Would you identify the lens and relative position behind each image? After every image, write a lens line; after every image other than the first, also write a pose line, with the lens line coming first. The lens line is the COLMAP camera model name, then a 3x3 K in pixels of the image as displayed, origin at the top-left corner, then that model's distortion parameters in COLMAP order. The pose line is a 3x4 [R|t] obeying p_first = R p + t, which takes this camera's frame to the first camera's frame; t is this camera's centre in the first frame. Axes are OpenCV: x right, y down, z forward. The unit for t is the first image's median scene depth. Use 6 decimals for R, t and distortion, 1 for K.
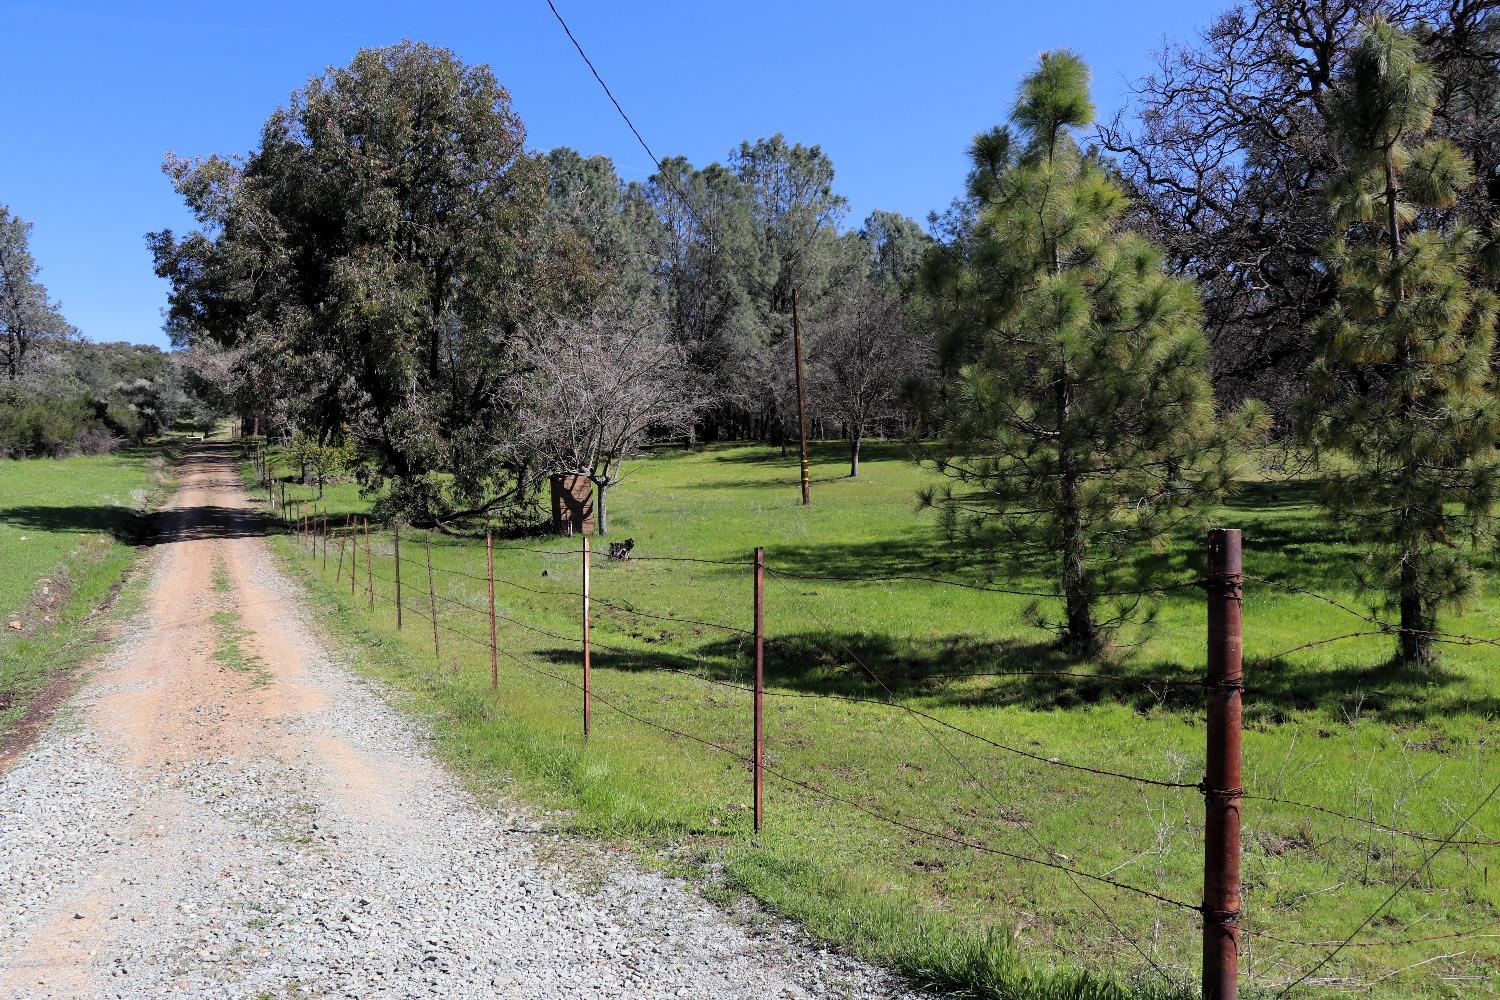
lens RADIAL K [[1229.0, 0, 744.5], [0, 1229.0, 512.6], [0, 0, 1]] dist [-0.160848, 0.132867]
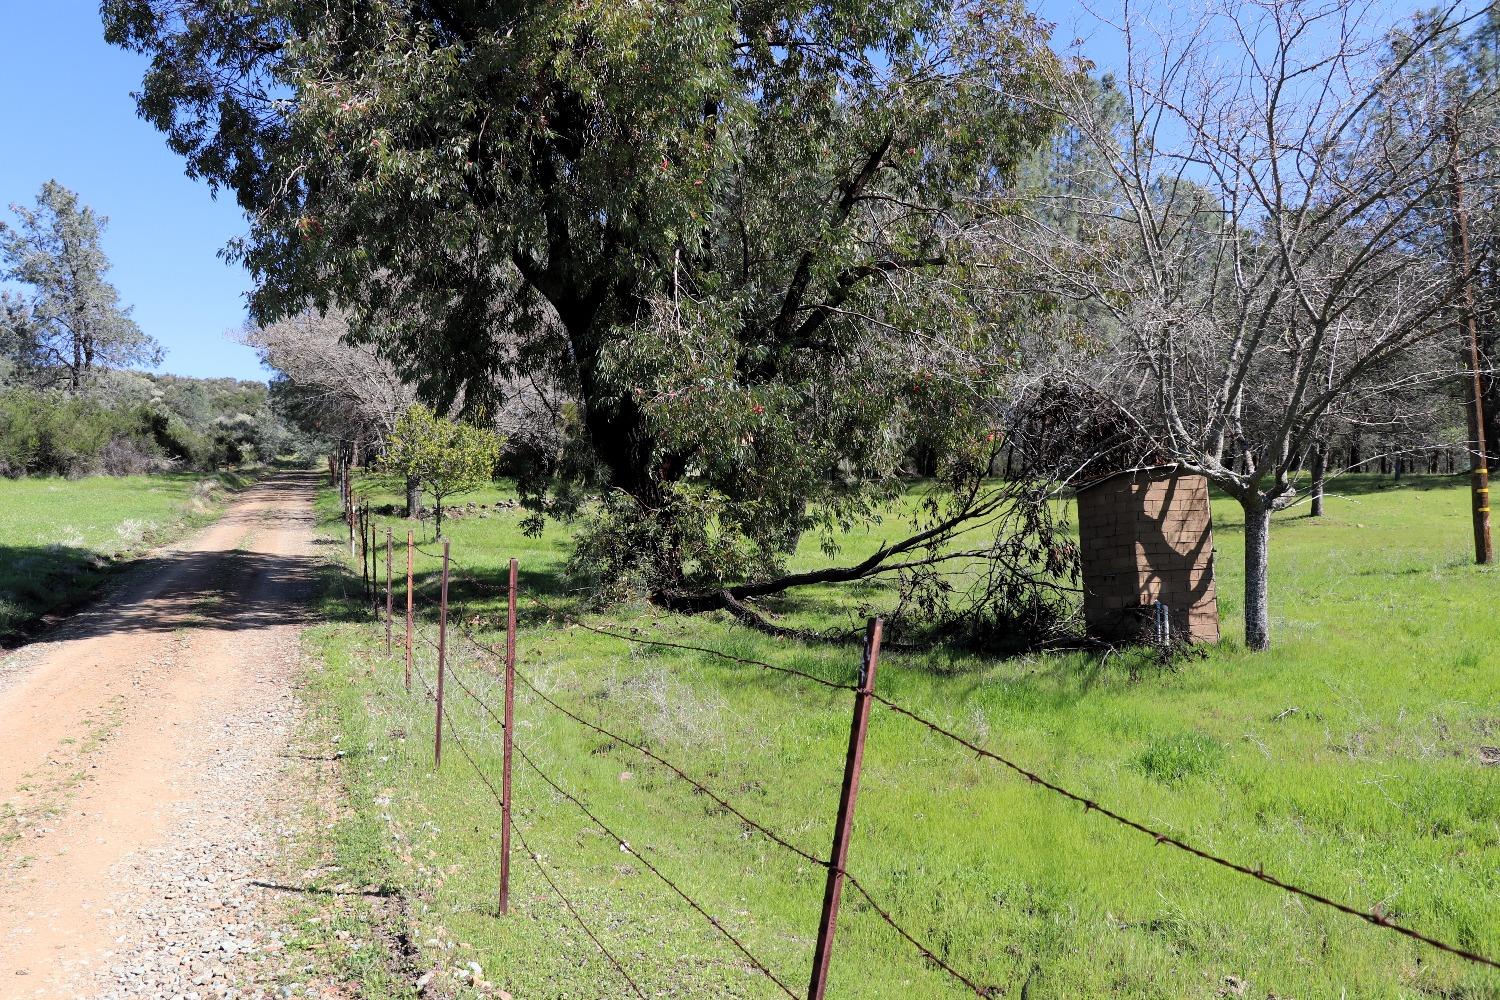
lens RADIAL K [[1229.0, 0, 744.5], [0, 1229.0, 512.6], [0, 0, 1]] dist [-0.160848, 0.132867]
pose [[0.996556, 0.012441, -0.081989, -0.177375], [-0.015942, 0.998982, -0.042189, -0.003000], [0.081381, 0.043351, 0.995740, 0.486508]]
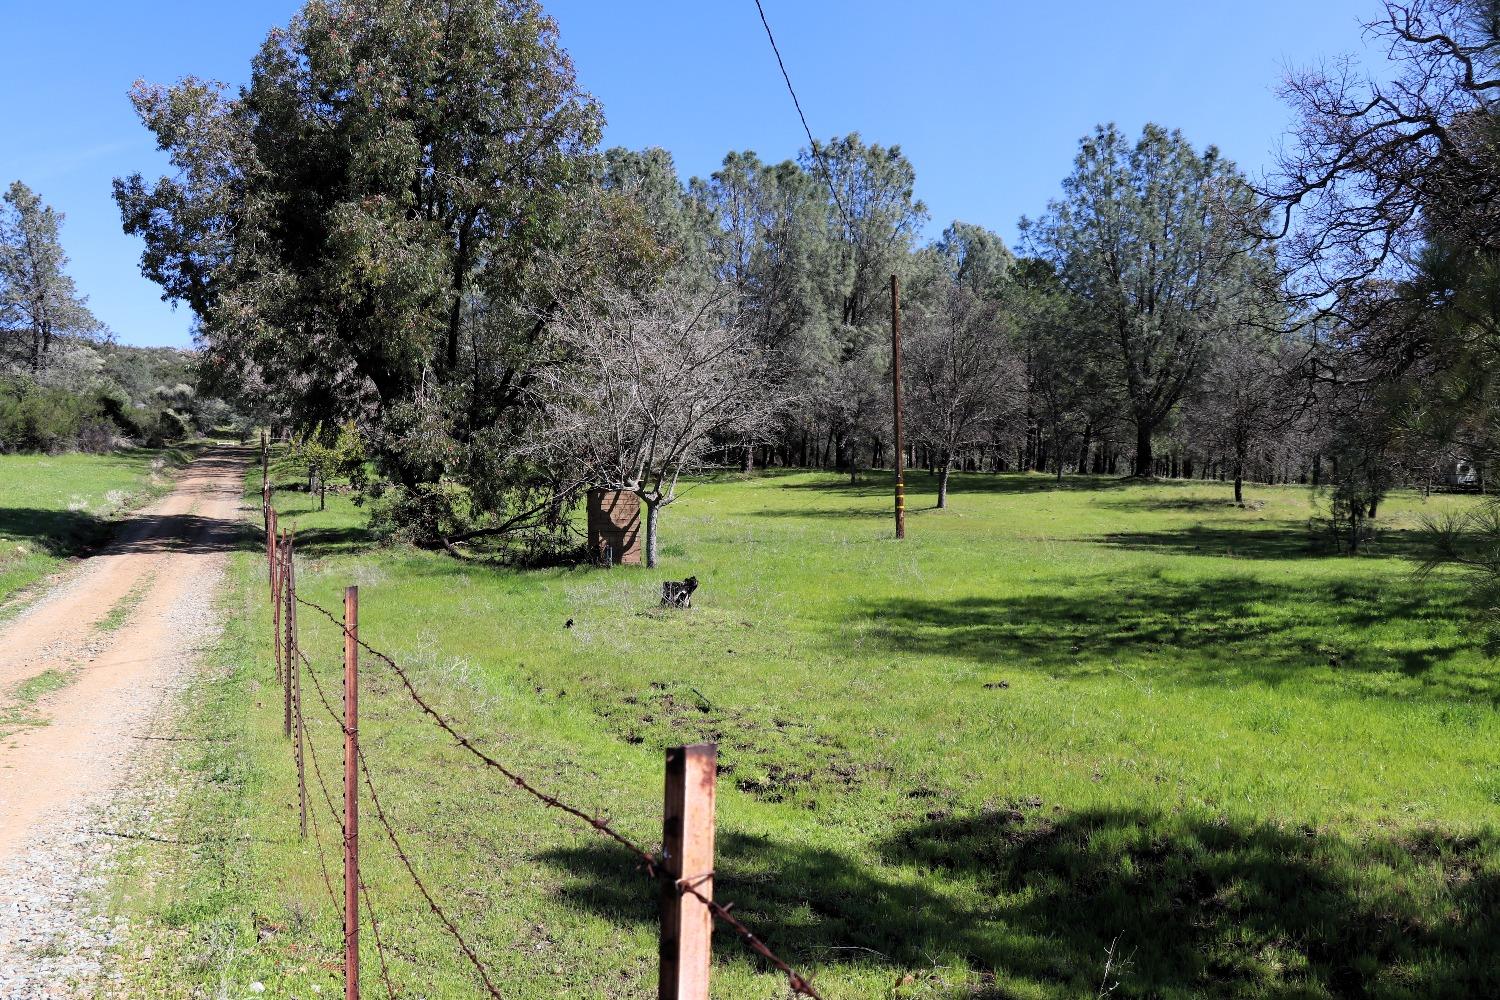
lens RADIAL K [[1229.0, 0, 744.5], [0, 1229.0, 512.6], [0, 0, 1]] dist [-0.160848, 0.132867]
pose [[0.998638, 0.039176, -0.034473, -0.023316], [-0.040060, 0.998876, -0.025324, 0.000330], [0.033442, 0.026671, 0.999085, 0.167772]]
